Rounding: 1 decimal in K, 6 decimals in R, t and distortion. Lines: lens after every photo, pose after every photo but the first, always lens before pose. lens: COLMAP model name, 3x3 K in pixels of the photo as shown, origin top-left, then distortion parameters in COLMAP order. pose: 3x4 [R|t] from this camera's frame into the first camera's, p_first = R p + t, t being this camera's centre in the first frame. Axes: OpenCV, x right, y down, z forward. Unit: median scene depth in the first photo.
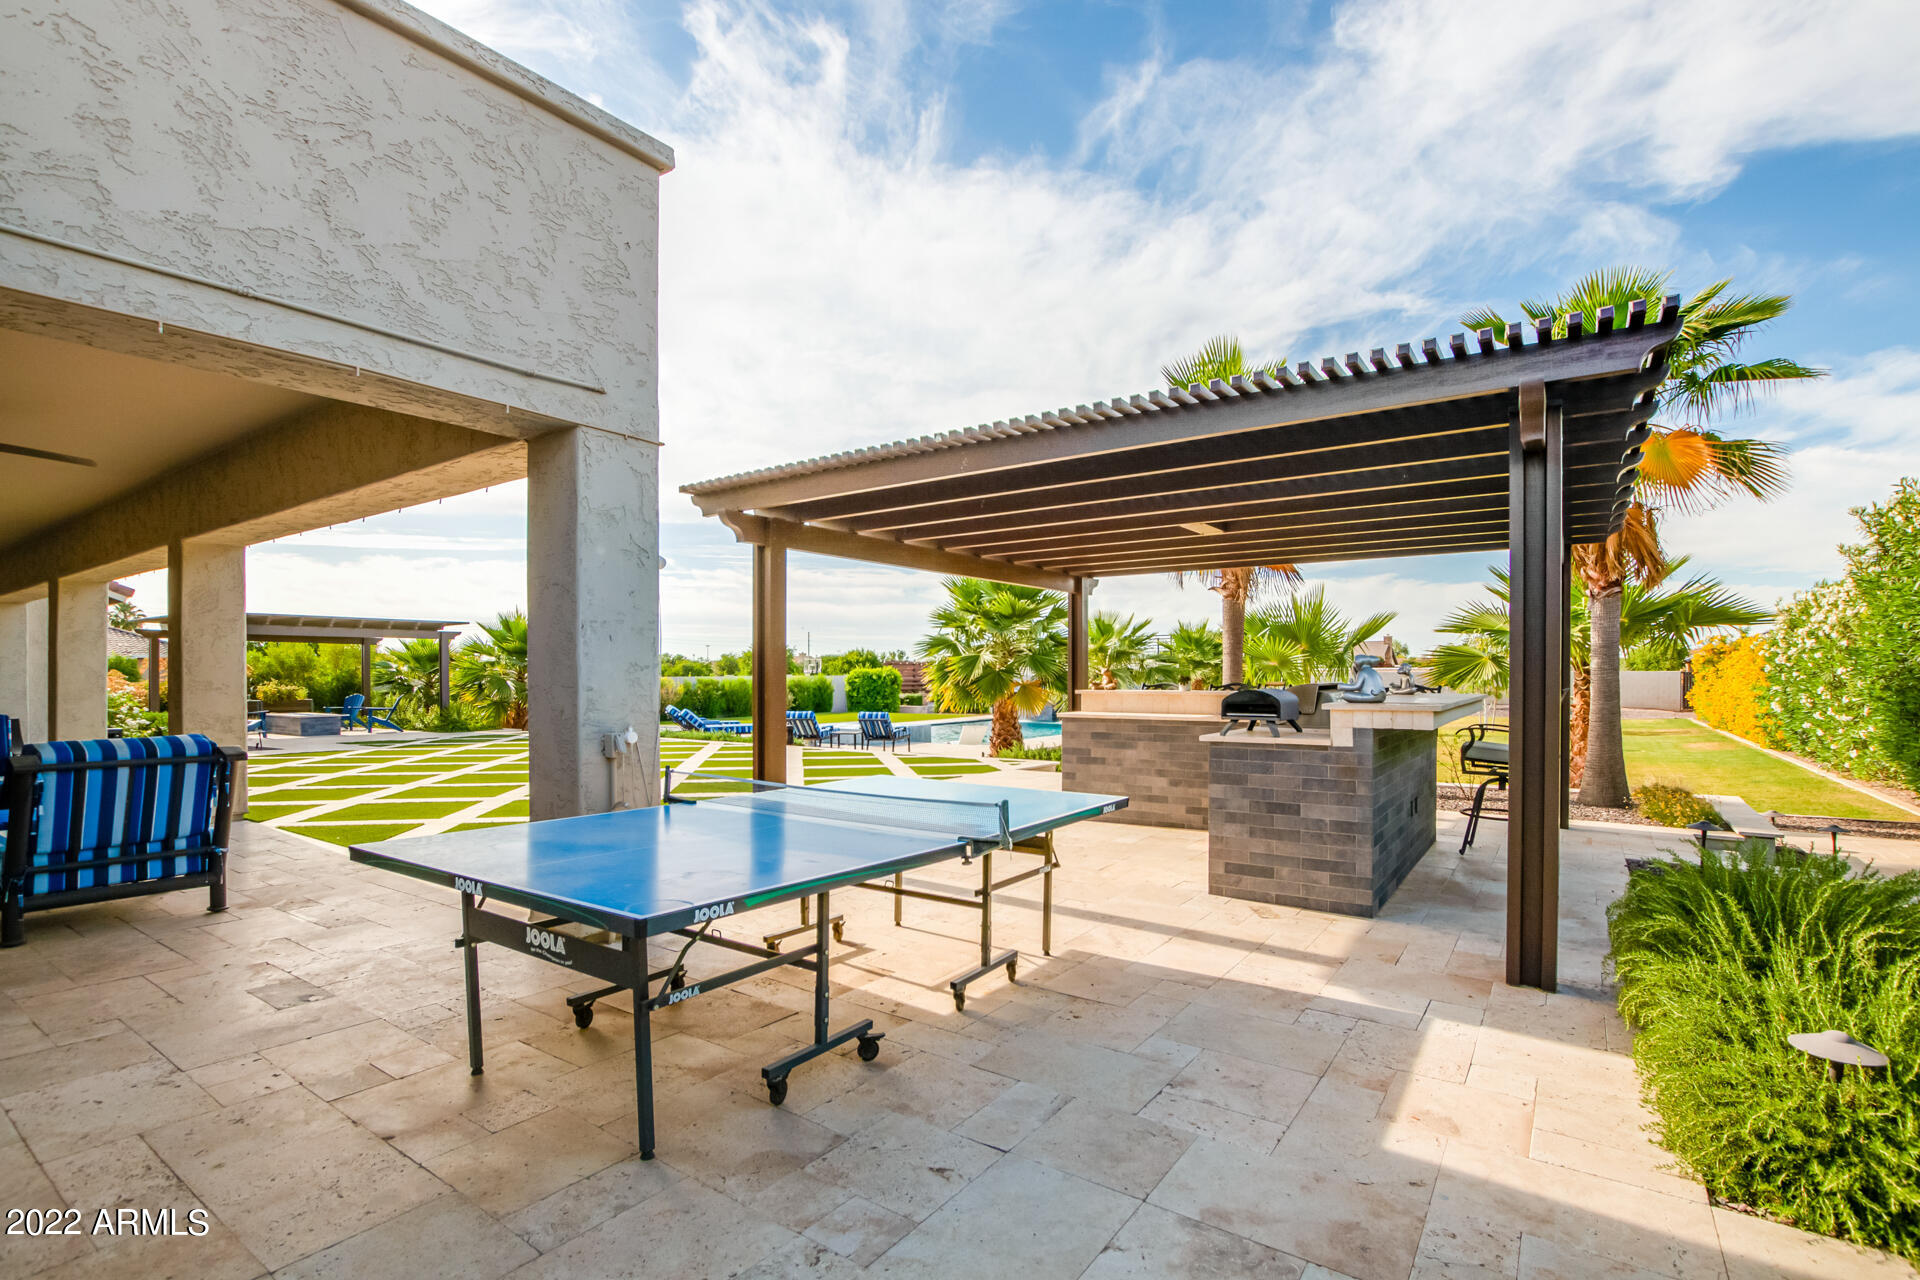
lens RADIAL K [[900.2, 0, 963.4], [0, 900.2, 679.8], [0, 0, 1]] dist [-0.000399, -0.000003]
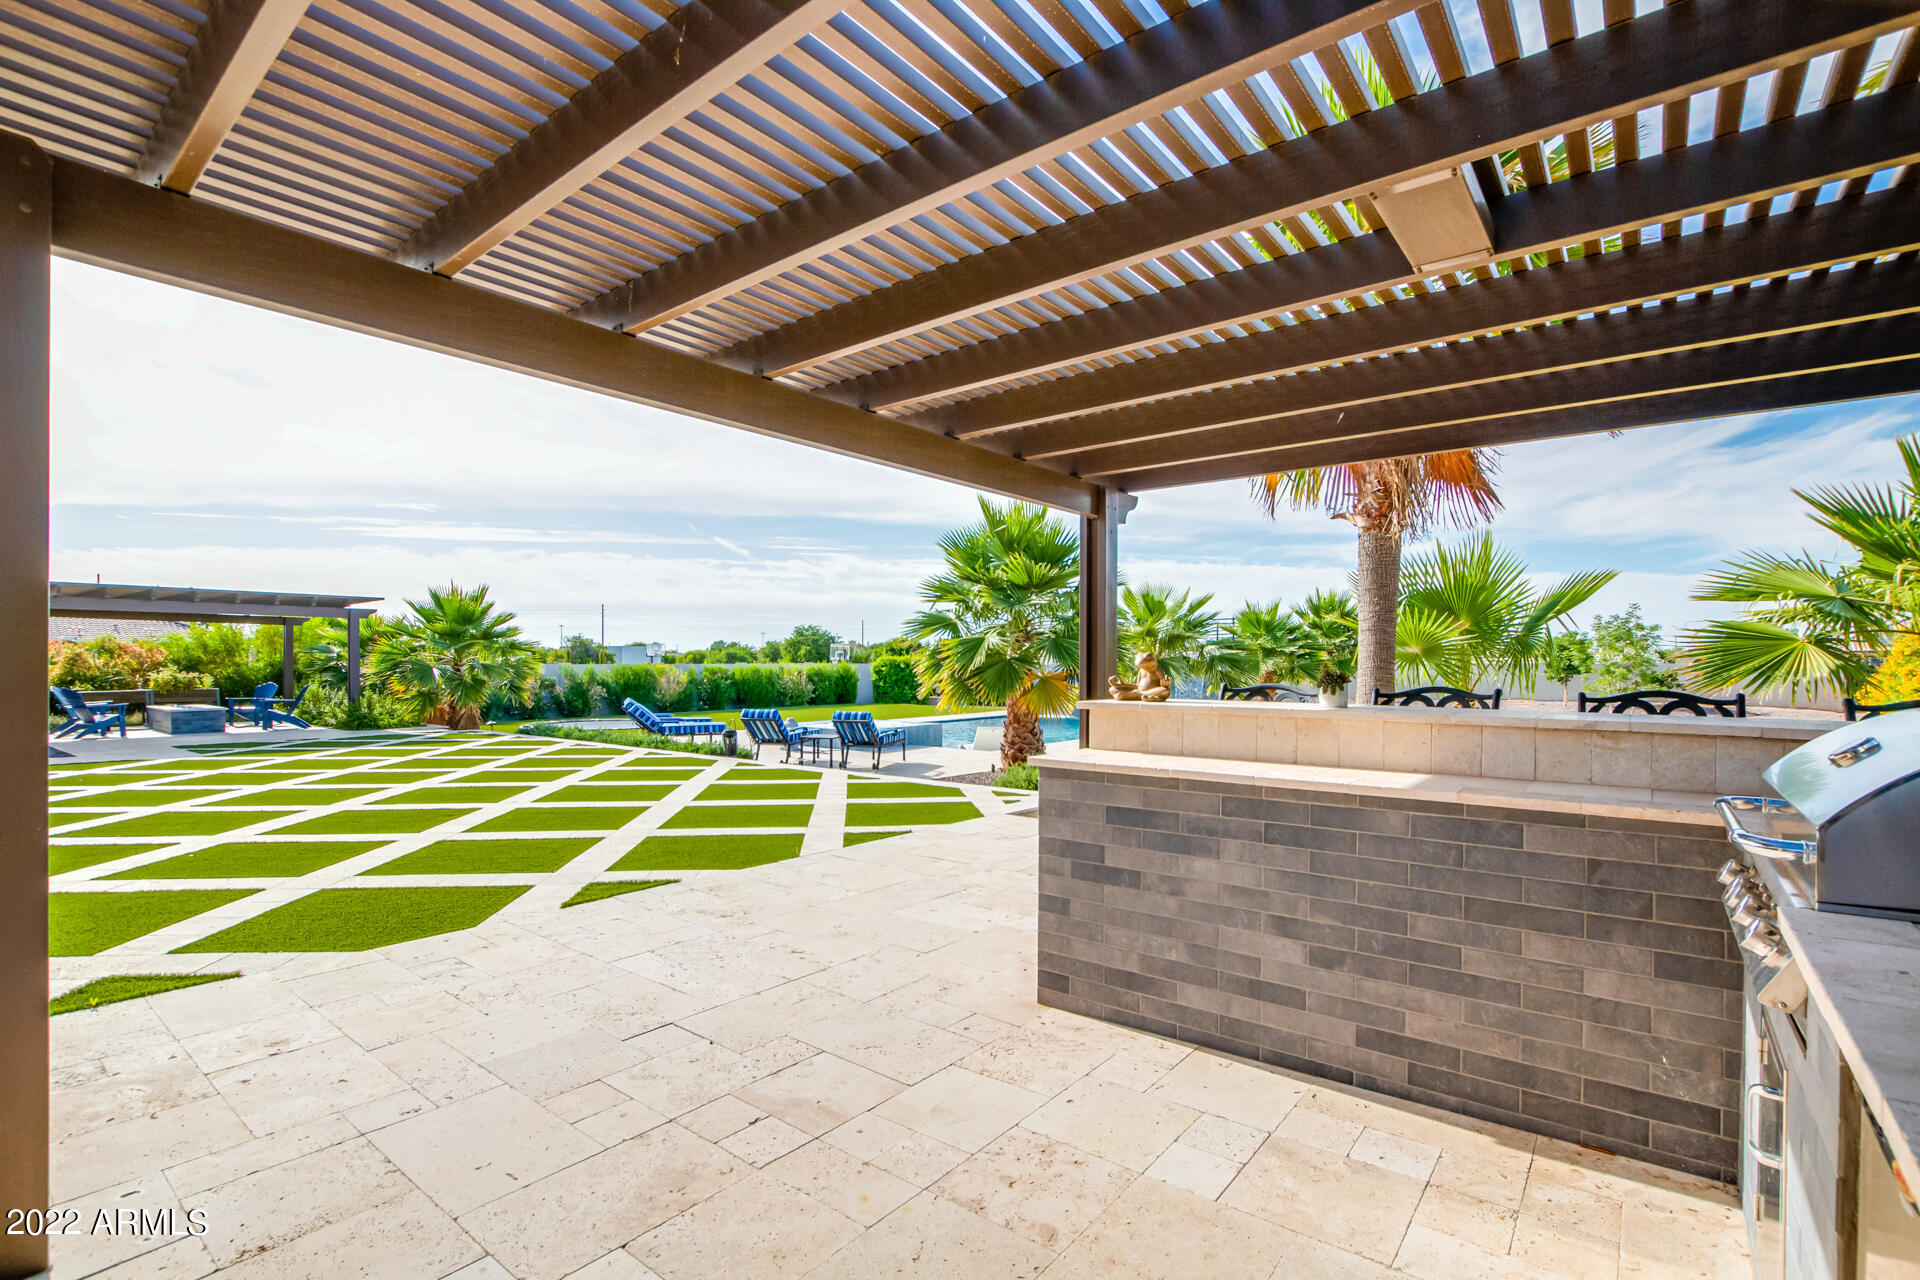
lens RADIAL K [[883.2, 0, 965.8], [0, 883.2, 662.2], [0, 0, 1]] dist [-0.001656, -0.000081]
pose [[0.998342, 0.005040, -0.057348, 0.044309], [-0.005418, 0.999965, -0.006439, -0.002276], [0.057314, 0.006739, 0.998333, 0.260434]]
